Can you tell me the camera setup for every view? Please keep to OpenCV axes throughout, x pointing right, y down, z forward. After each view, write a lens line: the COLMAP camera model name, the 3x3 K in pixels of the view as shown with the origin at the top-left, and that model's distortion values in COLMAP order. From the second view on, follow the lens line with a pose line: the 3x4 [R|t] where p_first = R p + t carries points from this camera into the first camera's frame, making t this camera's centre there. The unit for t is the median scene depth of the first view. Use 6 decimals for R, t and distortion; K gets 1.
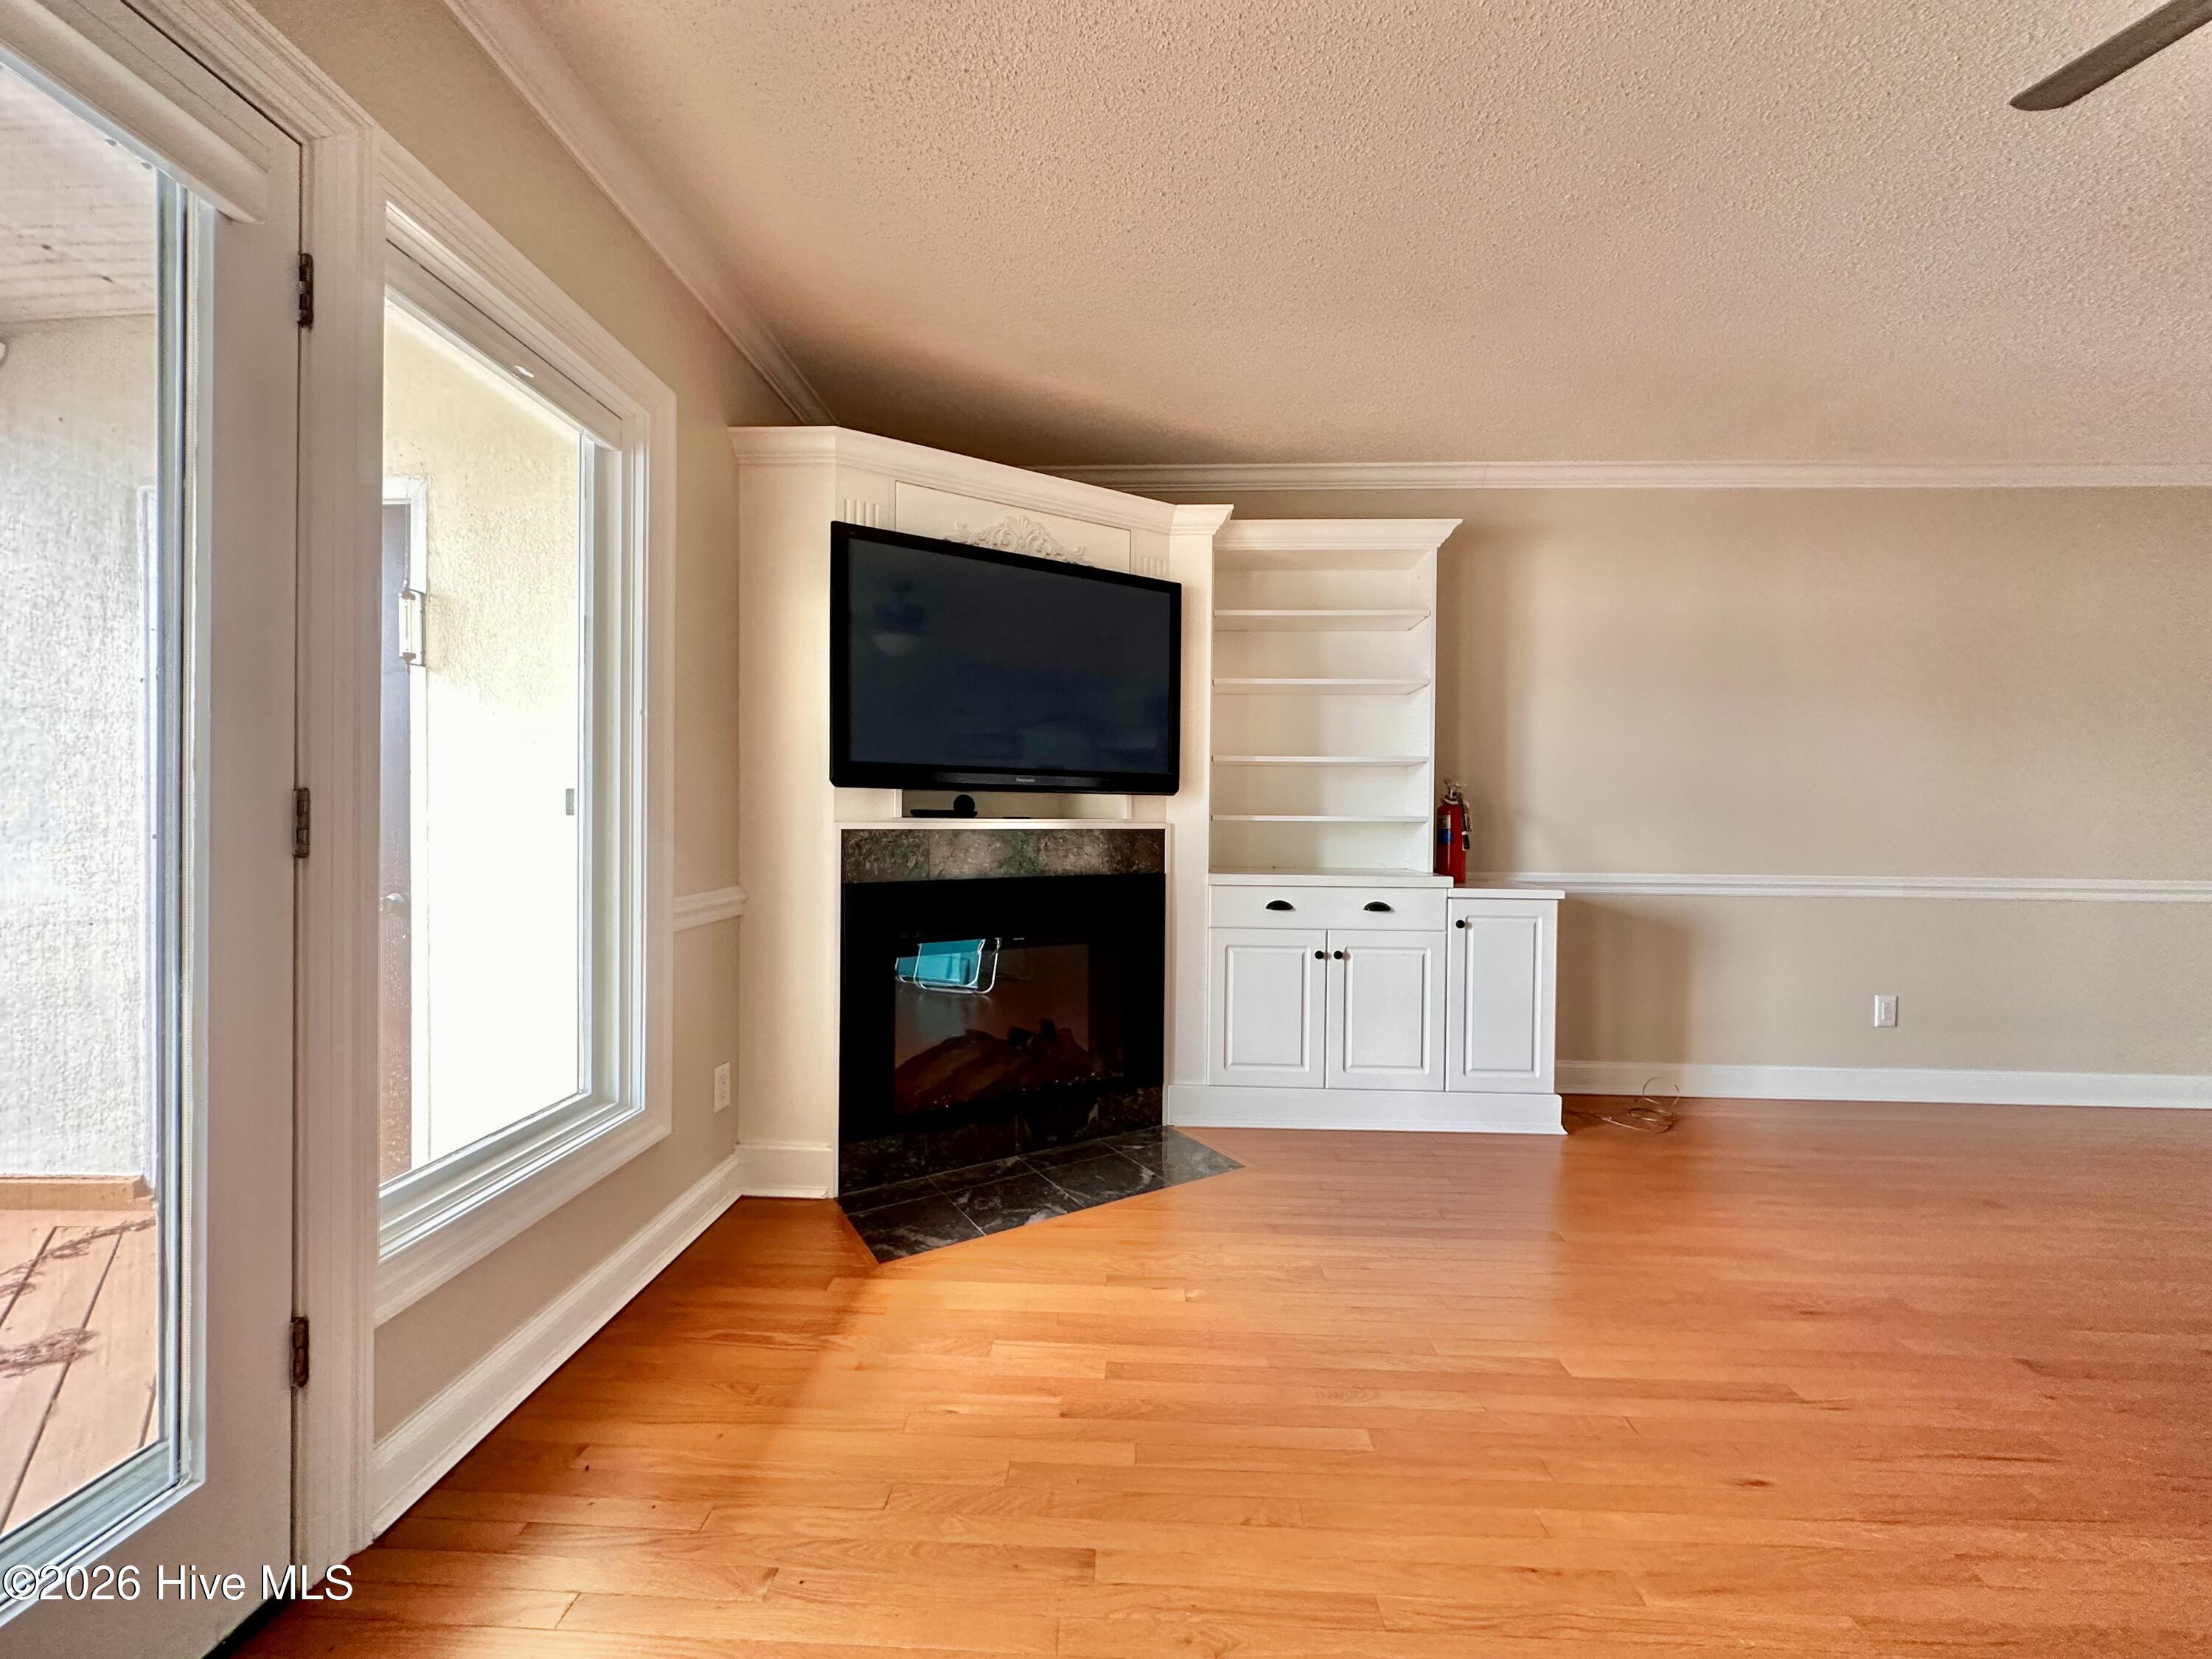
lens RADIAL K [[888.2, 0, 1106.0], [0, 888.2, 829.5], [0, 0, 1]] dist [-0.002312, -0.000099]
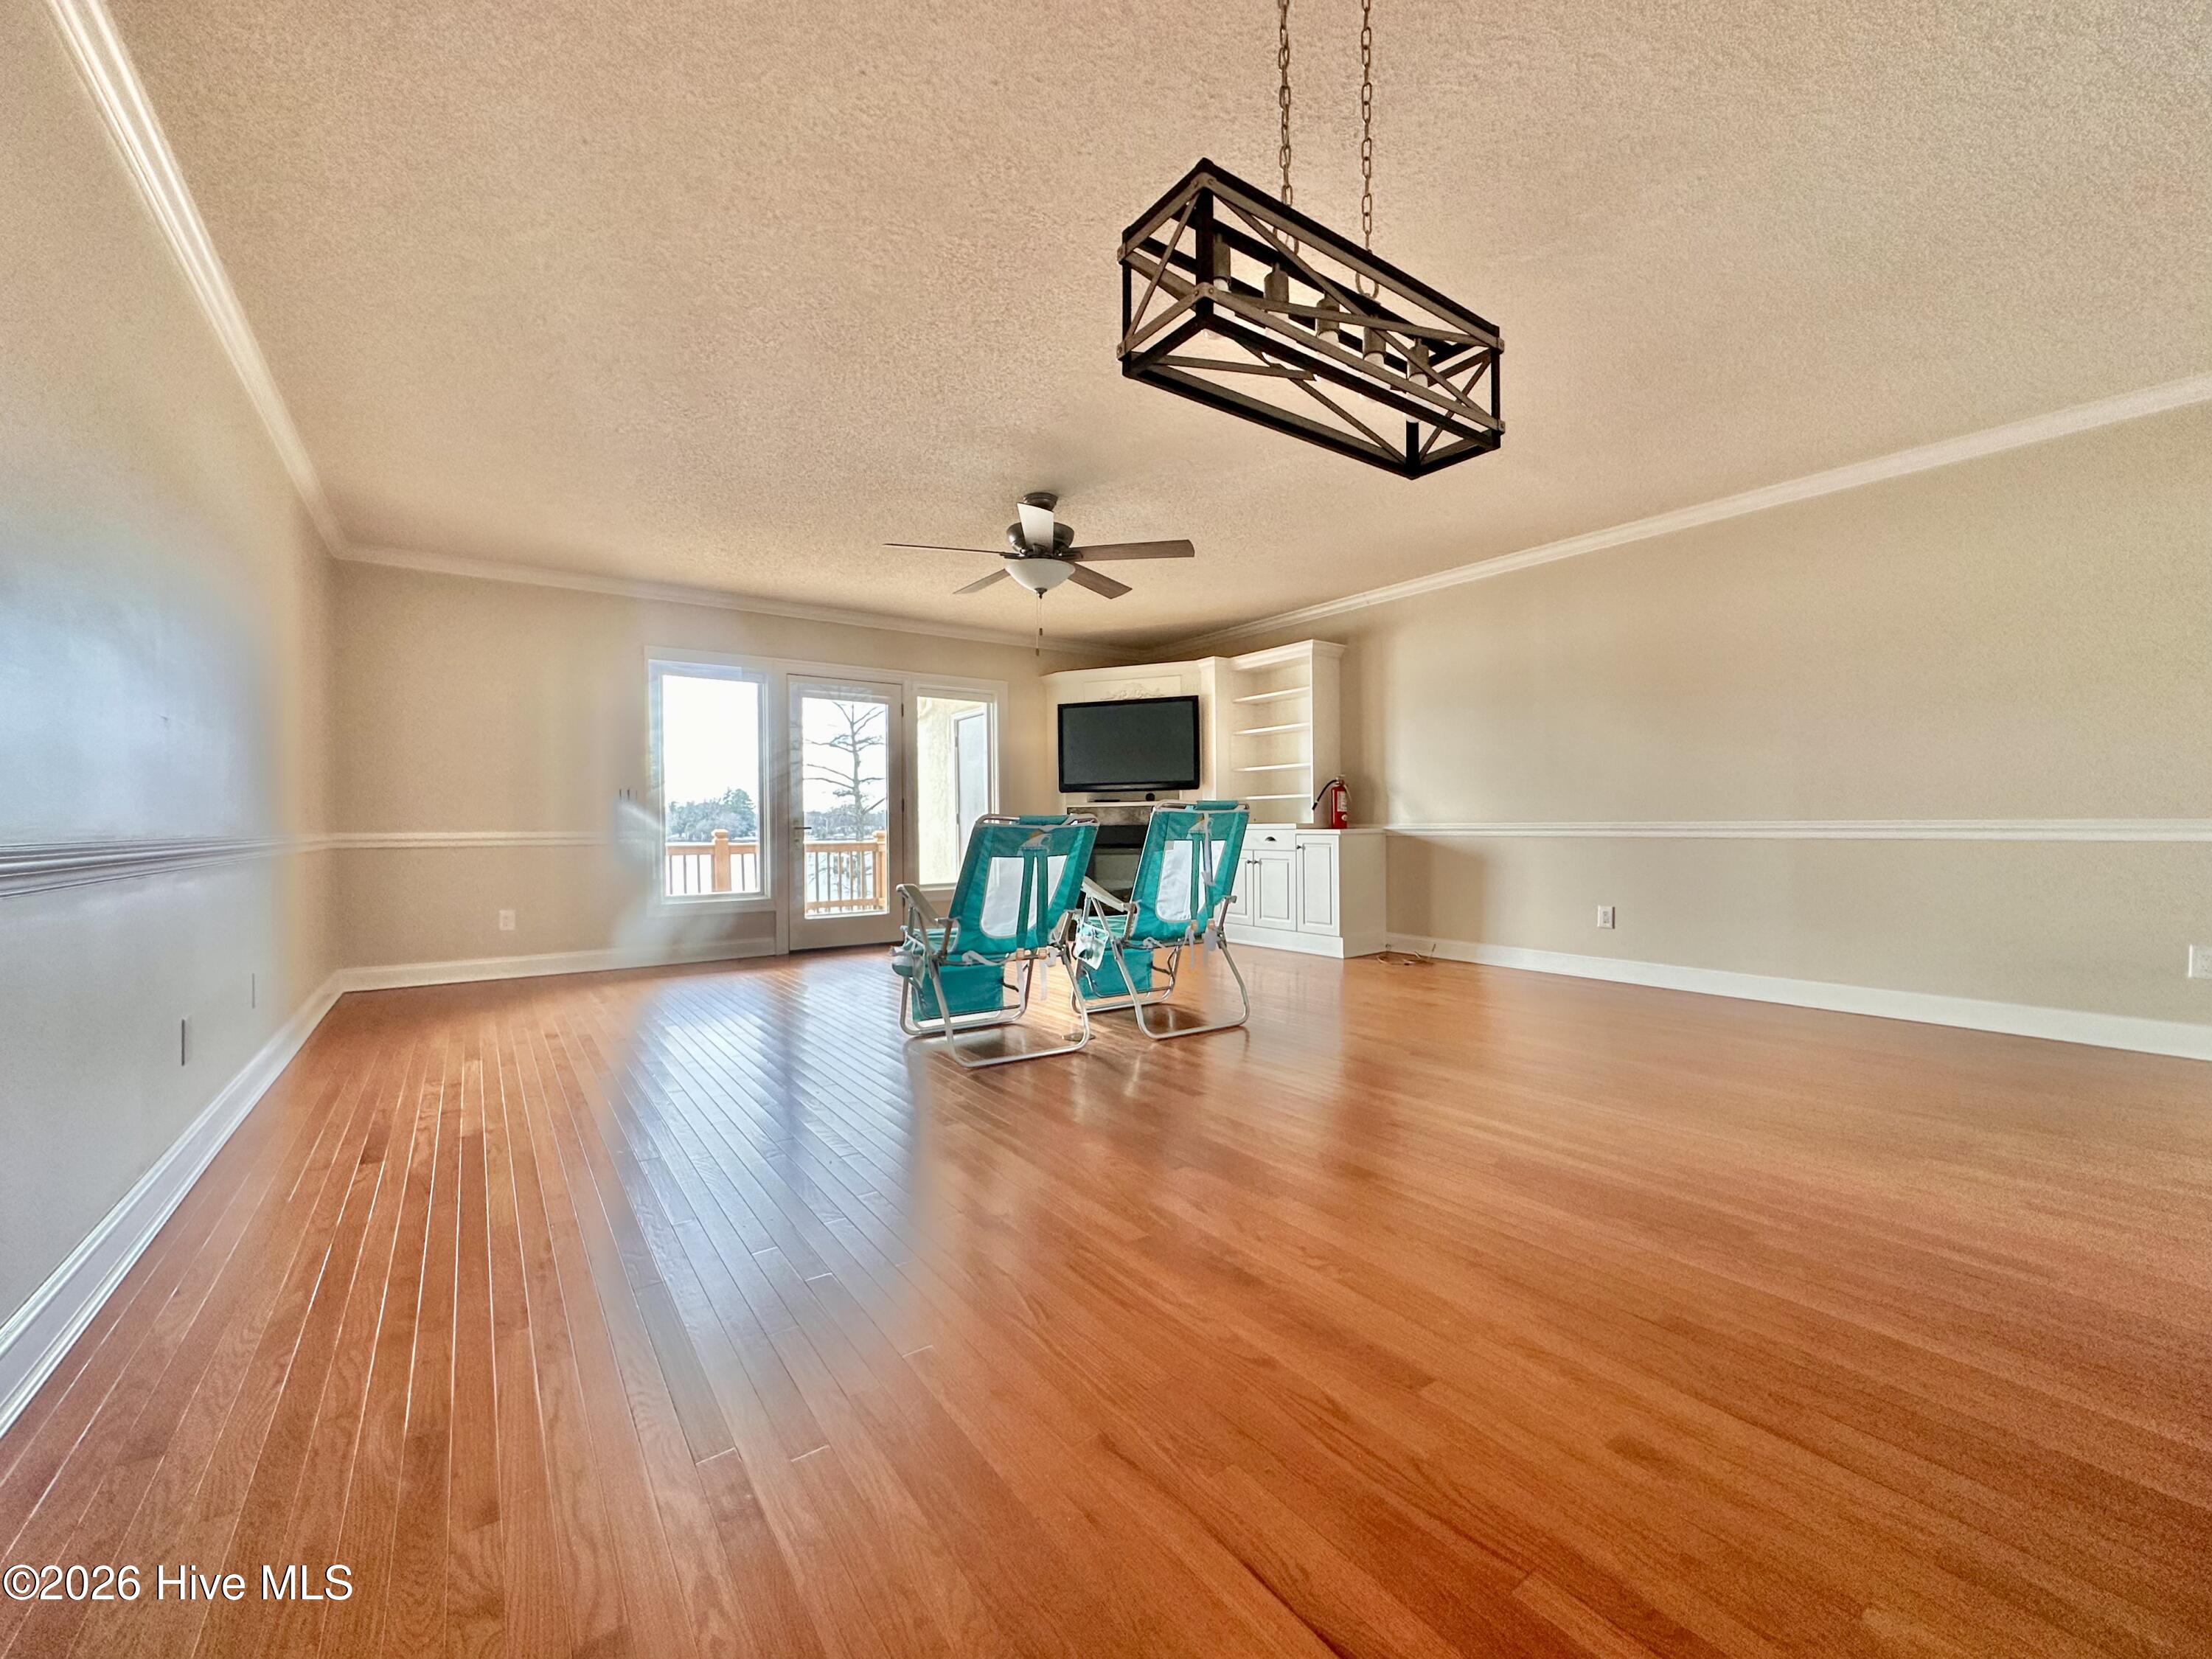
lens RADIAL K [[888.2, 0, 1106.0], [0, 888.2, 829.5], [0, 0, 1]] dist [-0.002312, -0.000099]
pose [[0.608299, -0.010967, -0.793632, 1.734981], [0.005823, 0.999939, -0.009354, 0.082979], [0.793687, 0.001068, 0.608326, -0.559289]]
